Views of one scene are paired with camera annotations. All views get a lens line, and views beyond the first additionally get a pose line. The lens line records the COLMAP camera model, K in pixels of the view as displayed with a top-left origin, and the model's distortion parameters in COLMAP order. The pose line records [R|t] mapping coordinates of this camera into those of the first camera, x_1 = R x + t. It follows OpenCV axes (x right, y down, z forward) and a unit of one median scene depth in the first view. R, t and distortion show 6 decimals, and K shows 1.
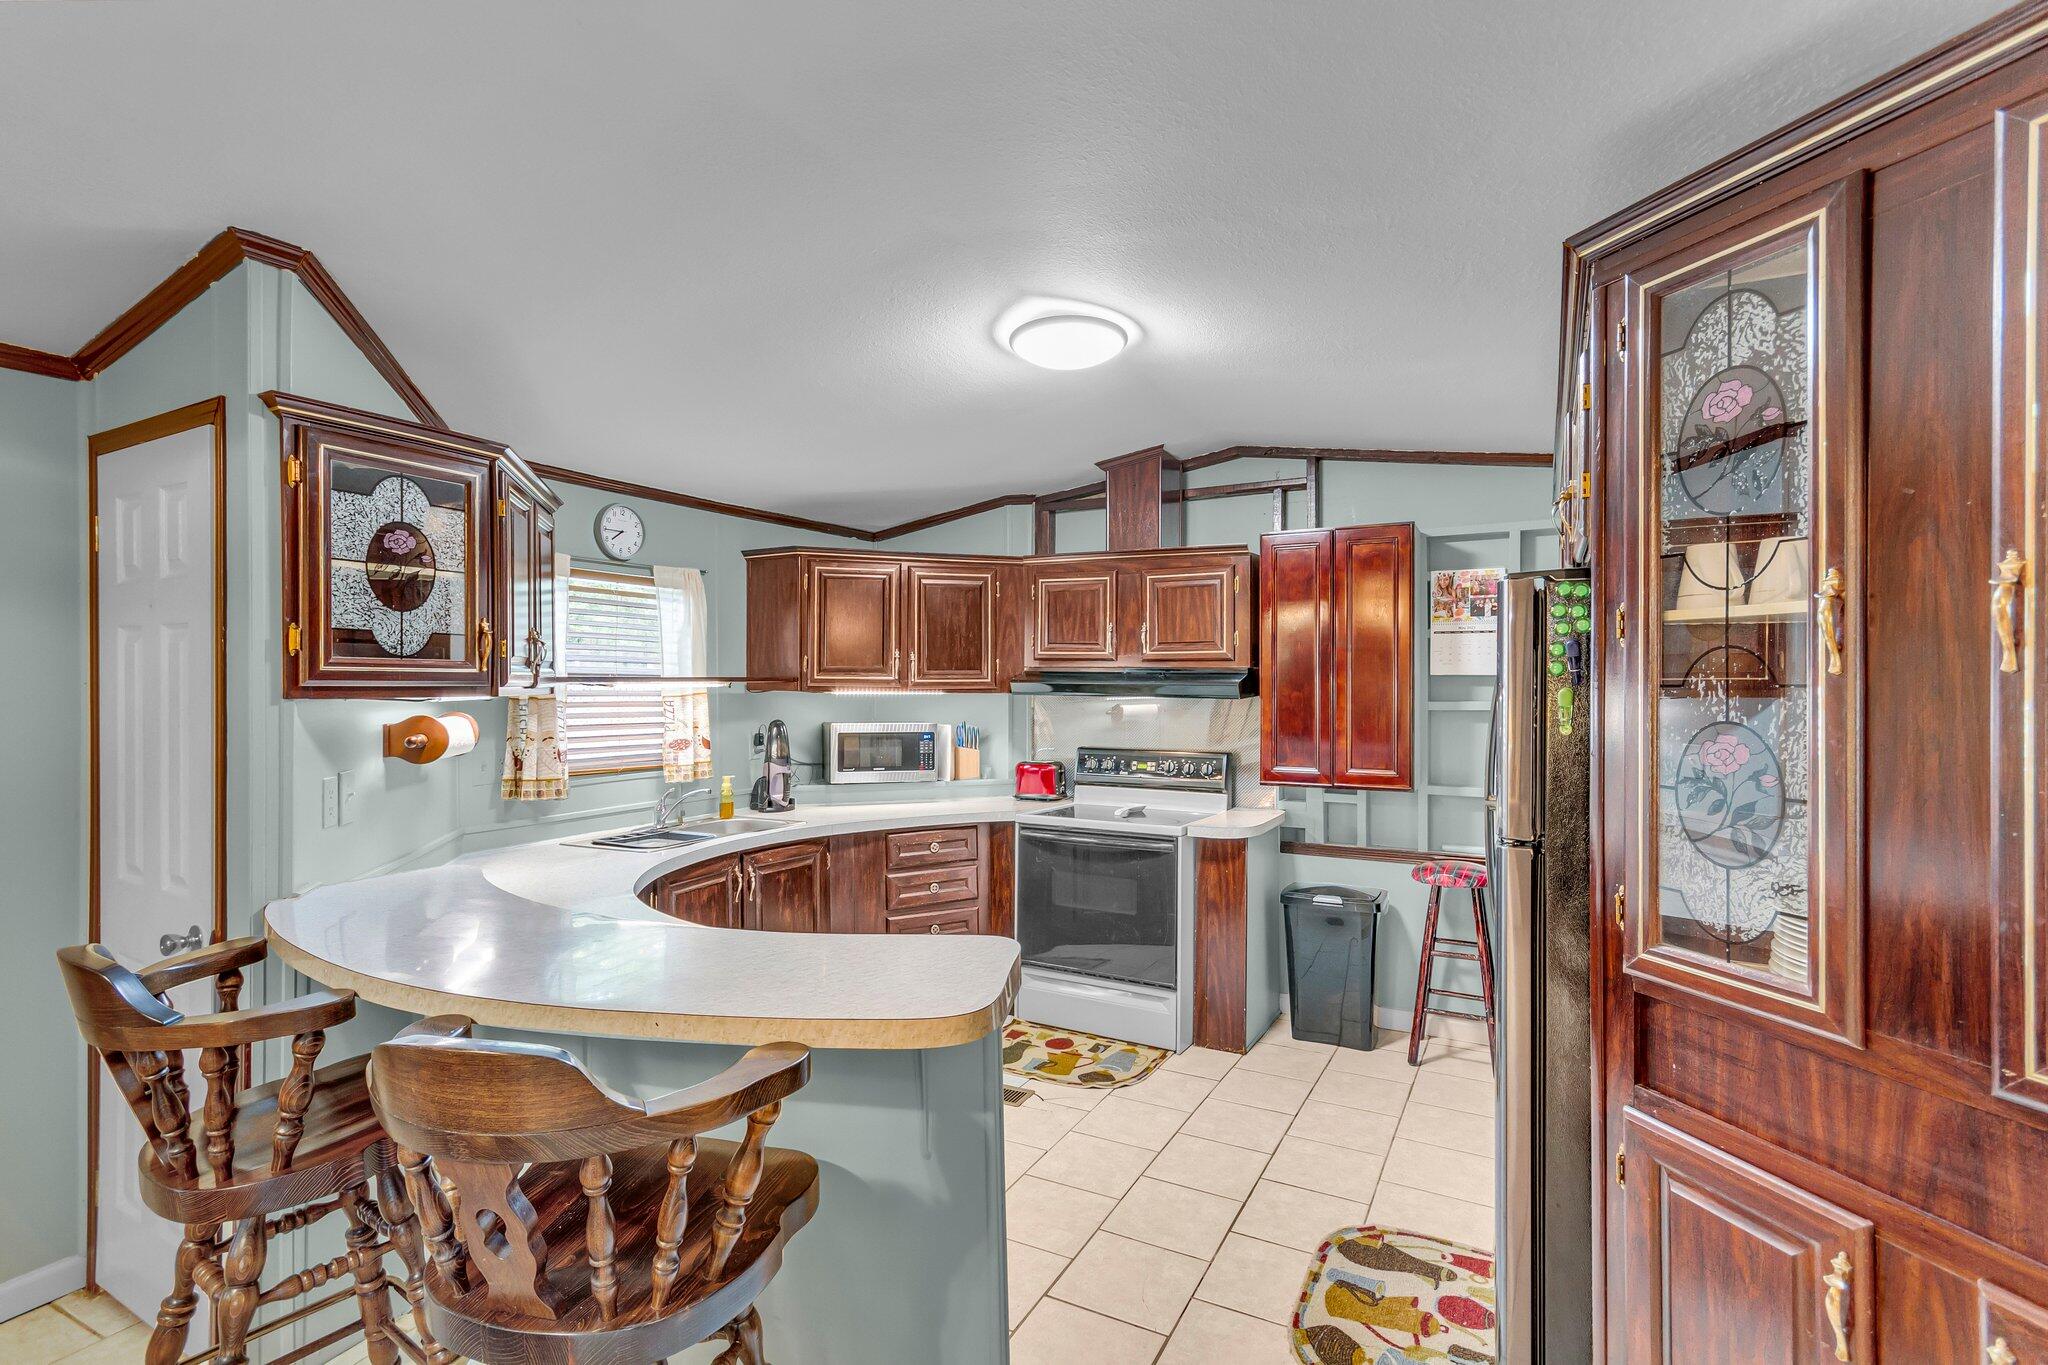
lens RADIAL K [[960.9, 0, 1028.6], [0, 960.9, 683.5], [0, 0, 1]] dist [0.004003, -0.000379]
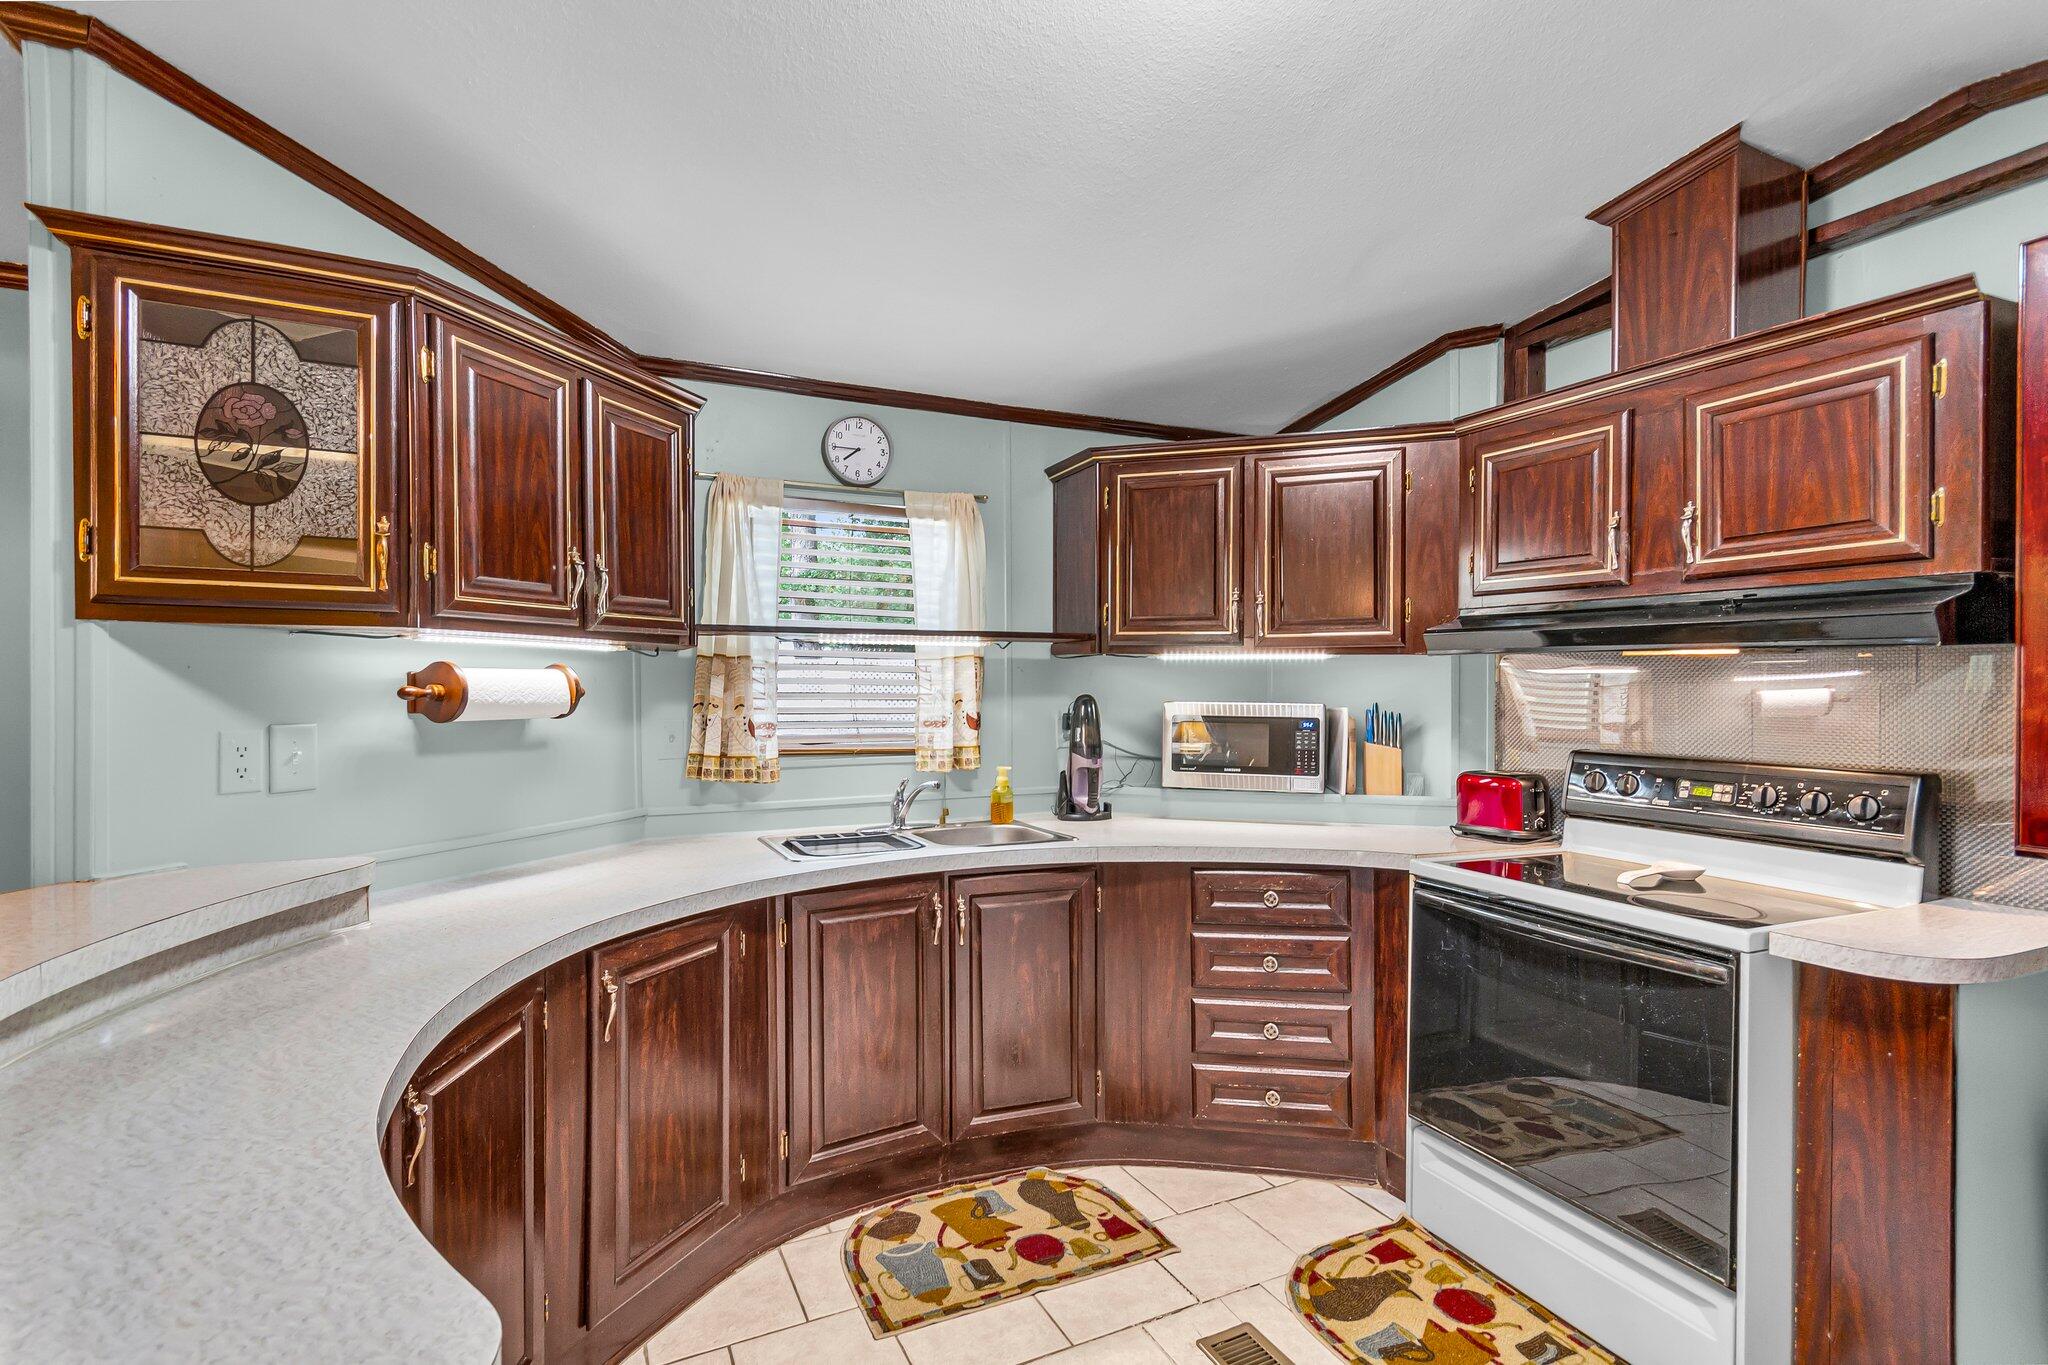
lens RADIAL K [[953.1, 0, 1024.5], [0, 953.1, 689.0], [0, 0, 1]] dist [0.007018, 0.000387]
pose [[0.808972, 0.003171, -0.587838, 0.137793], [-0.001614, 0.999994, 0.003173, 0.033581], [0.587845, -0.001618, 0.808972, 0.414010]]
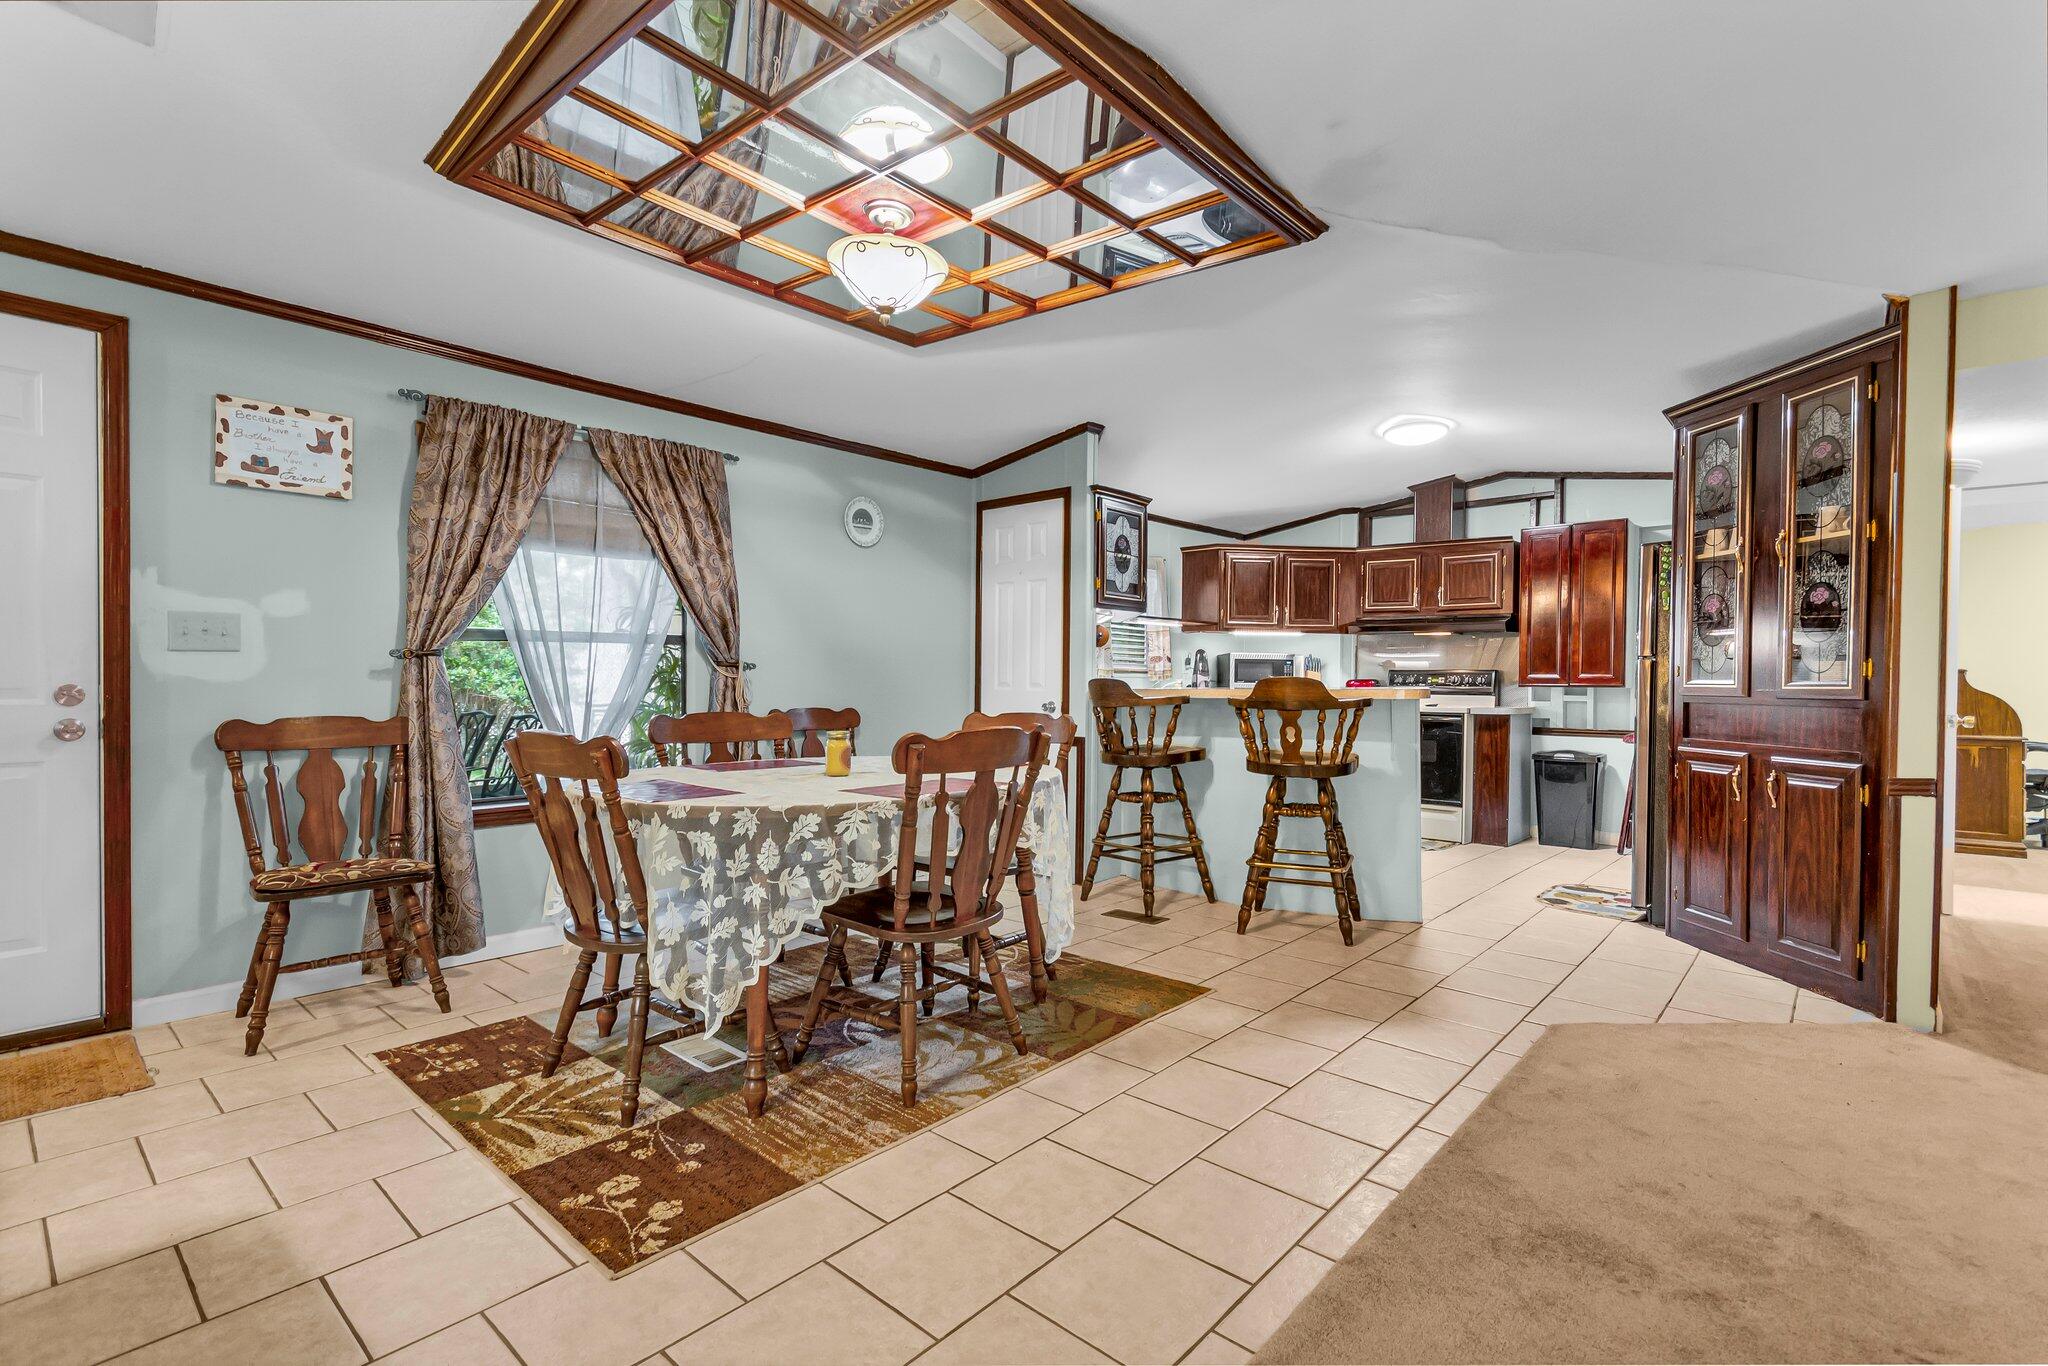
lens RADIAL K [[939.9, 0, 1025.6], [0, 939.9, 688.0], [0, 0, 1]] dist [0.003028, 0.001184]
pose [[0.972341, 0.010507, -0.233328, -0.188520], [-0.009074, 0.999933, 0.007216, 0.103410], [0.233388, -0.004899, 0.972371, -0.700914]]
